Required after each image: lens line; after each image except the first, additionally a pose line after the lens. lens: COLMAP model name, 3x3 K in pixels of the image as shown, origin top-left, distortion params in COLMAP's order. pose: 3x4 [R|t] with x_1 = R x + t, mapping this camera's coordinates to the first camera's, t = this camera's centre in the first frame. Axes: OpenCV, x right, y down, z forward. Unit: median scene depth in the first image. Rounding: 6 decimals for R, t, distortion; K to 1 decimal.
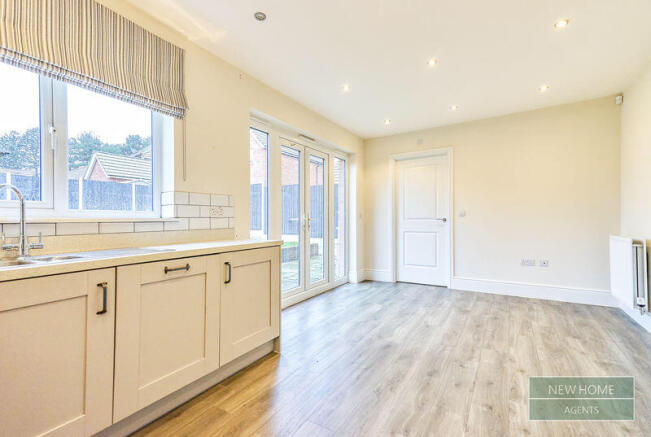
lens RADIAL K [[298.6, 0, 327.0], [0, 298.6, 219.6], [0, 0, 1]] dist [0.032735, 0.000902]
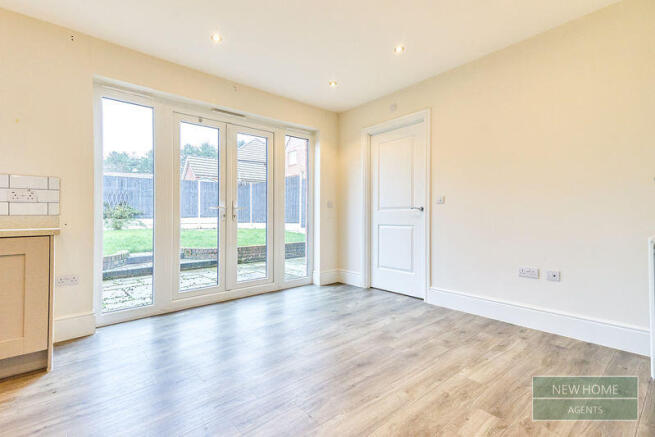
lens RADIAL K [[300.4, 0, 324.3], [0, 300.4, 216.1], [0, 0, 1]] dist [0.032735, 0.000902]
pose [[0.952689, 0.003457, -0.303926, 0.393990], [-0.001807, 0.999982, 0.005711, 0.014804], [0.303940, -0.004891, 0.952679, 0.218598]]
